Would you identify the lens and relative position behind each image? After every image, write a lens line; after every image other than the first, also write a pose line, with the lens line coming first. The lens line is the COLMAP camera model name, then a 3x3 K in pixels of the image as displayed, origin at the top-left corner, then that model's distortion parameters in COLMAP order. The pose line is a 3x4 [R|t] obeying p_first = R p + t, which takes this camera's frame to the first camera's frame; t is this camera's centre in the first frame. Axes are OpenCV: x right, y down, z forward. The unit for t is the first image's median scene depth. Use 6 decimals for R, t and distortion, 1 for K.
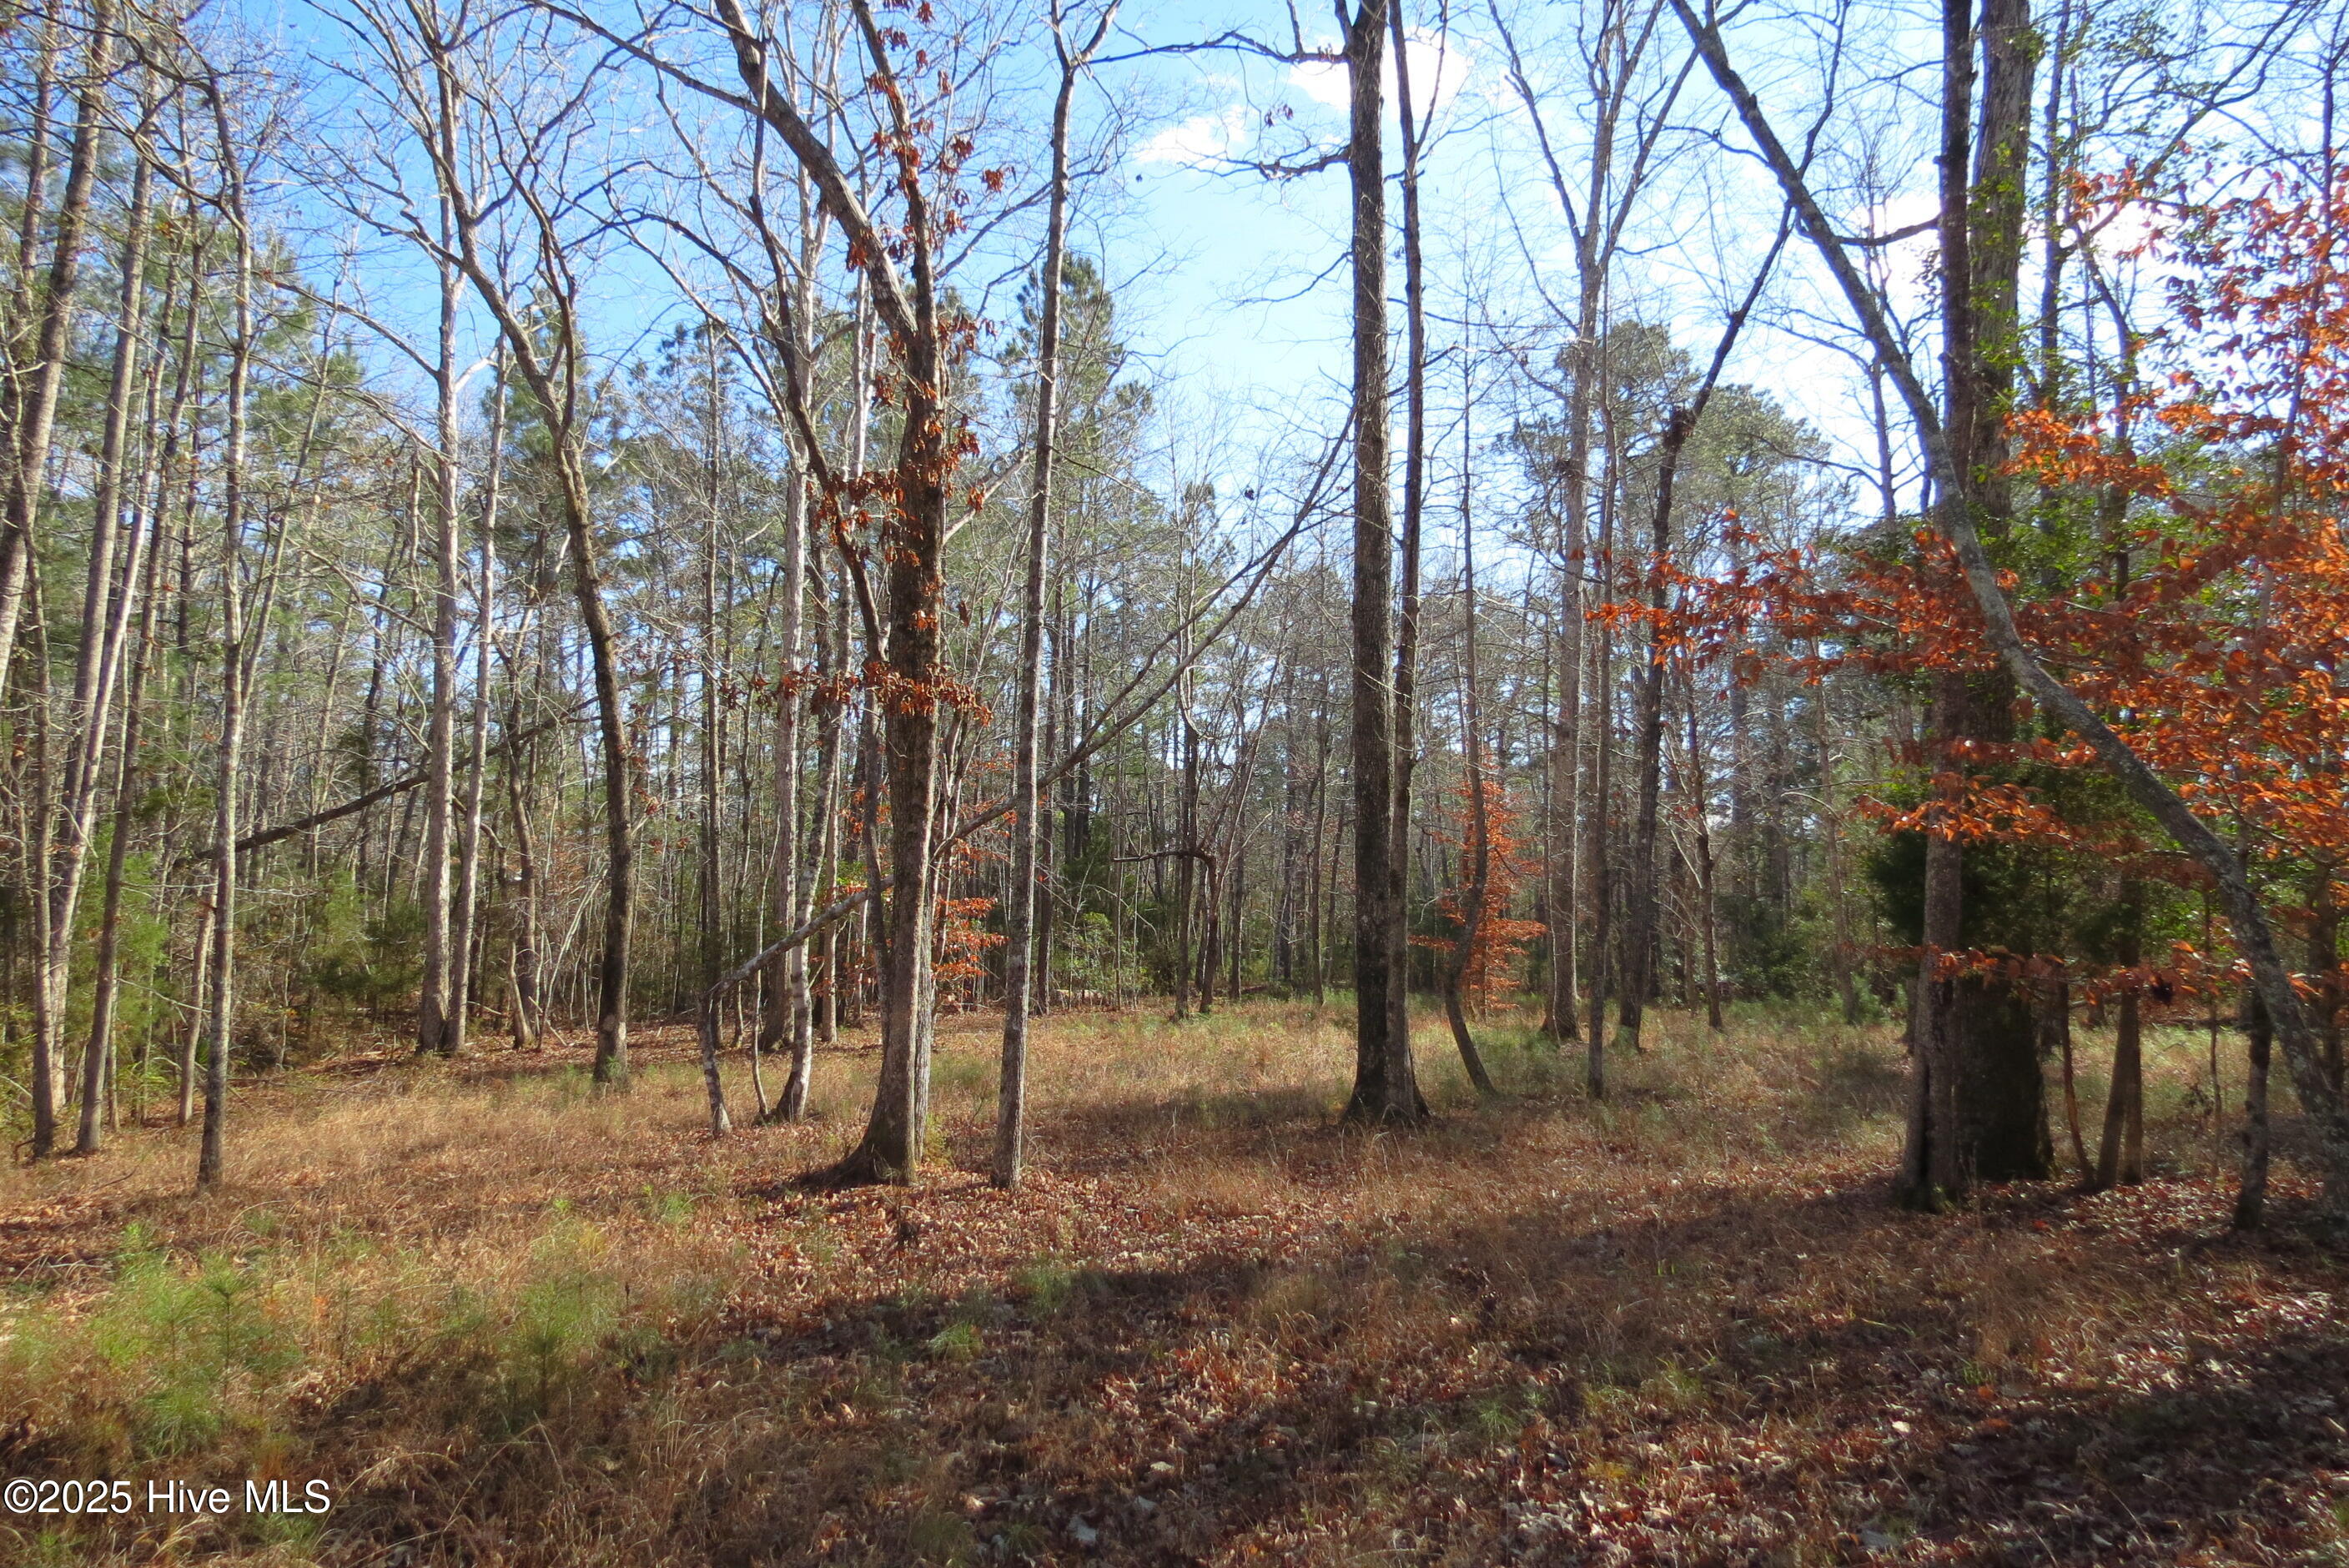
lens RADIAL K [[1721.0, 0, 1178.8], [0, 1721.0, 768.2], [0, 0, 1]] dist [-0.005356, 0.016524]
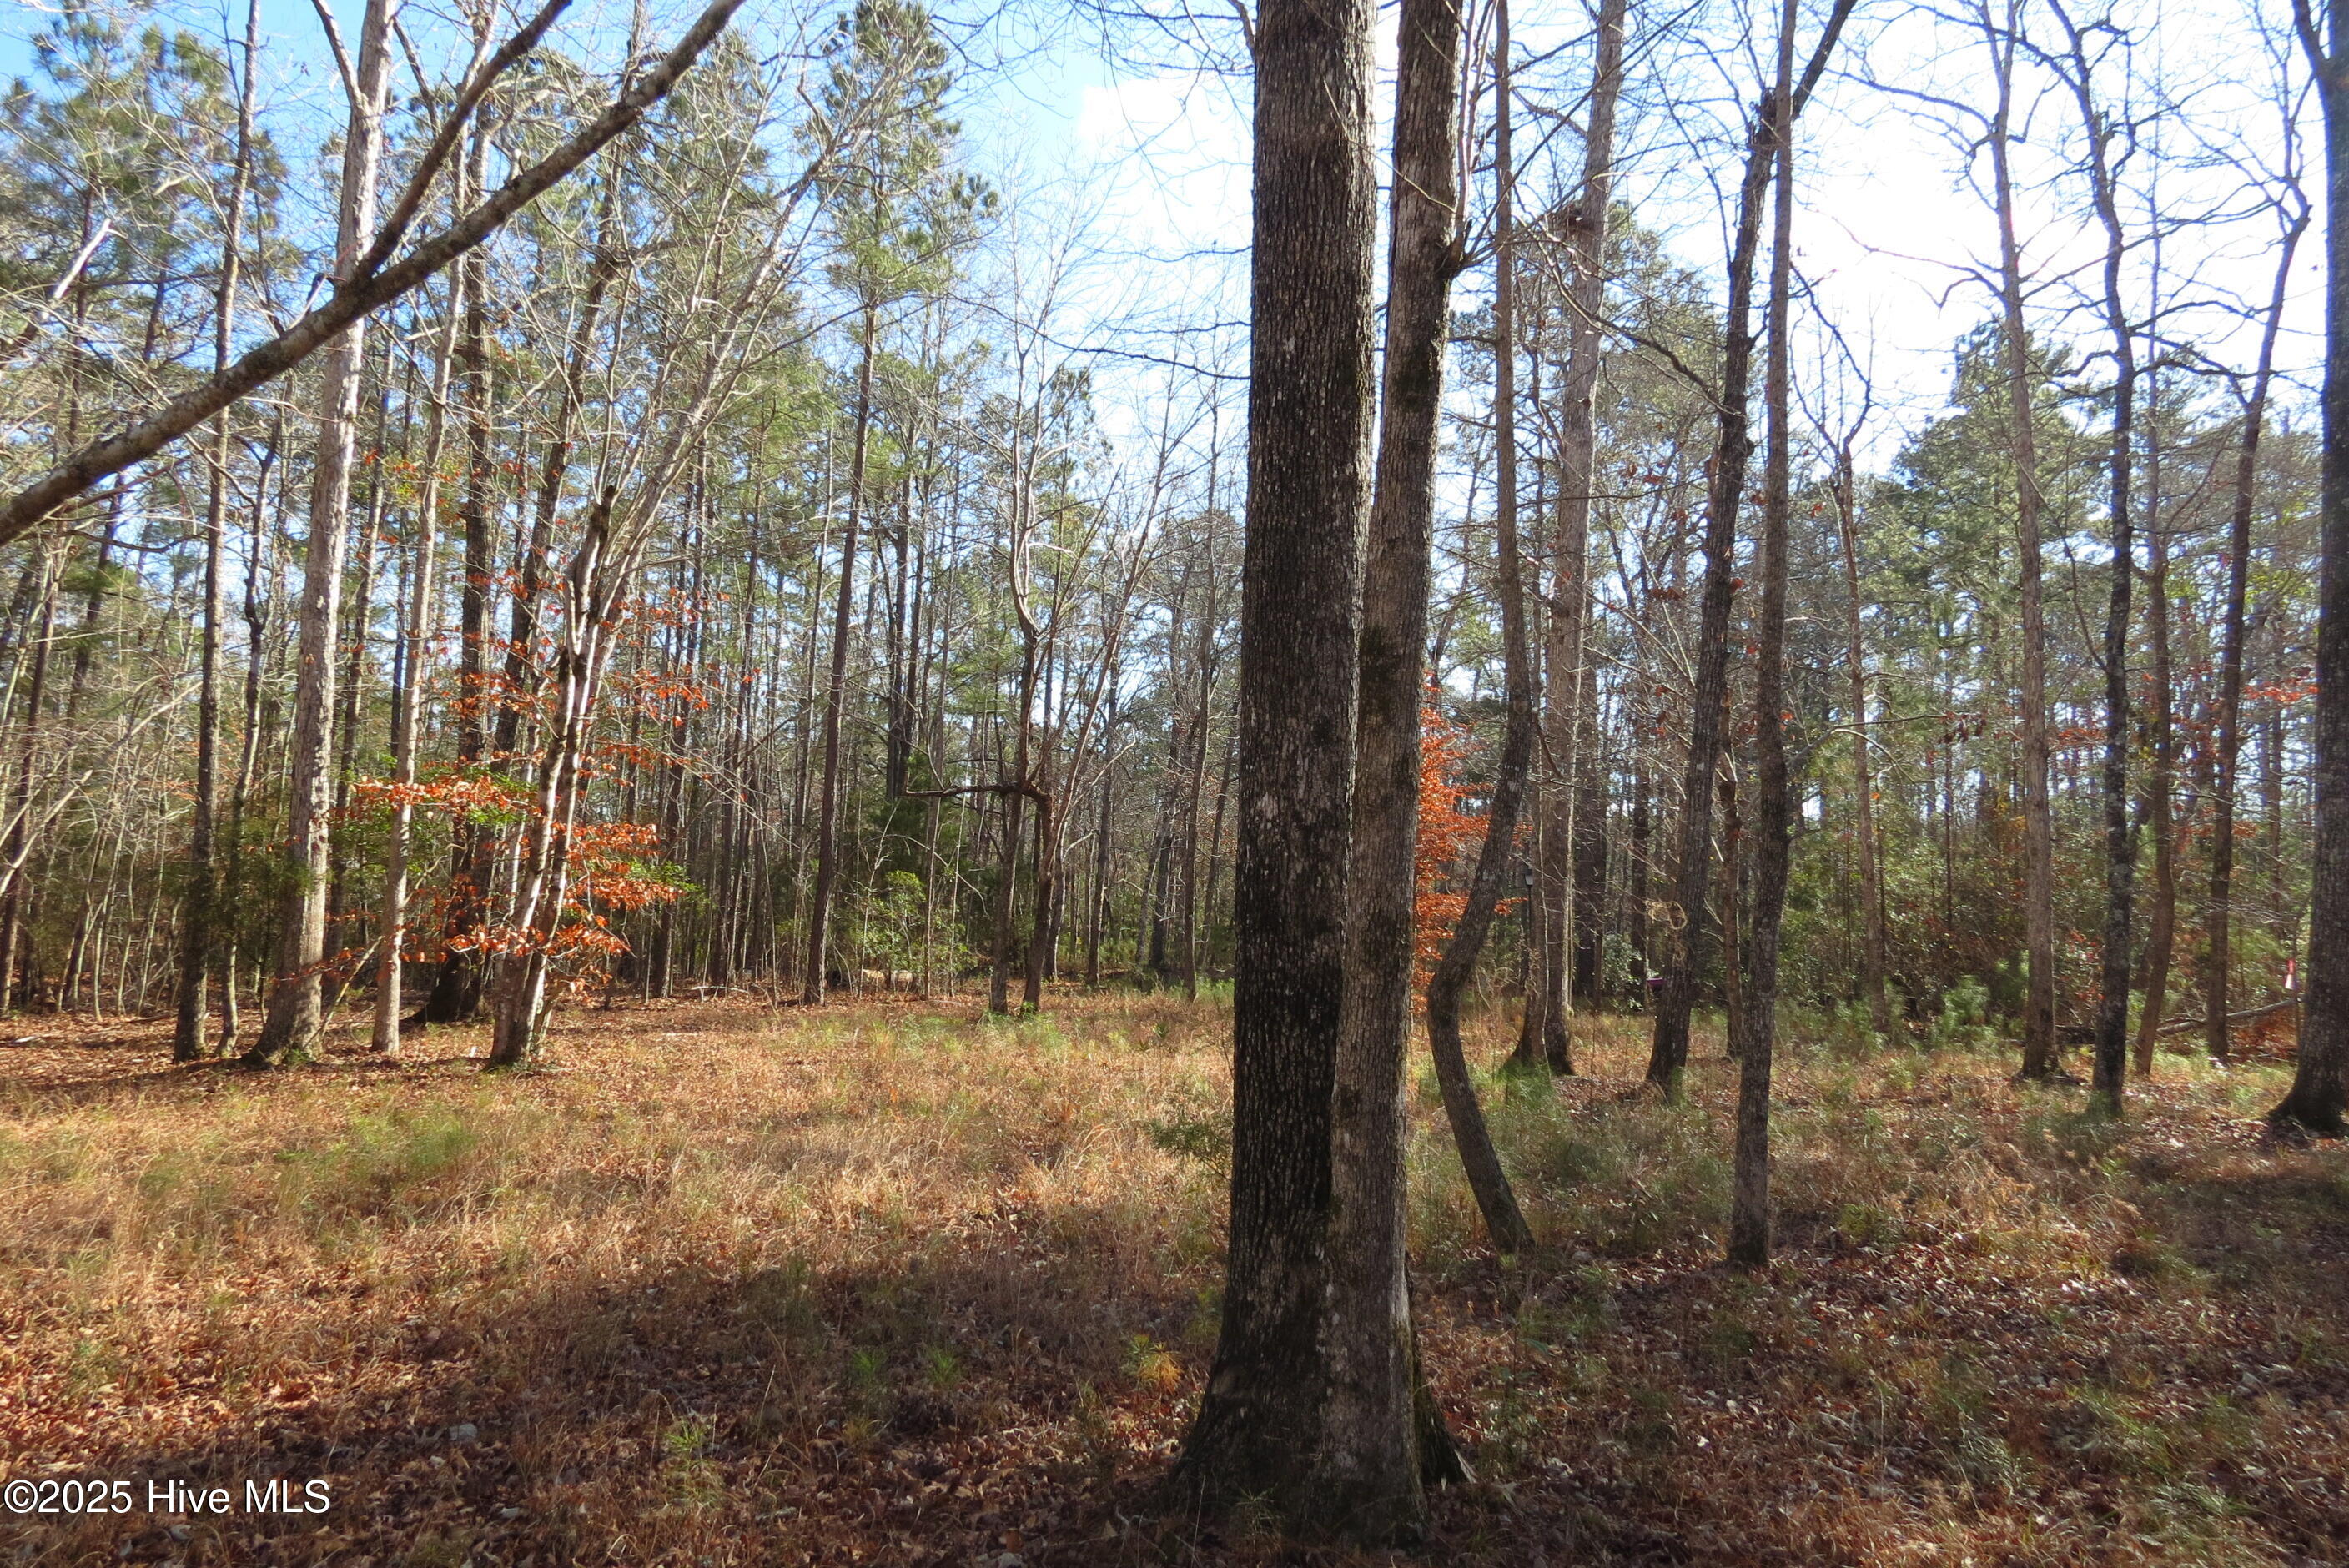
lens RADIAL K [[1721.0, 0, 1169.2], [0, 1721.0, 785.6], [0, 0, 1]] dist [-0.005356, 0.016524]
pose [[0.997746, 0.033108, 0.058365, 0.030064], [-0.034395, 0.999184, 0.021186, 0.031996], [-0.057616, -0.023146, 0.998070, 0.287786]]
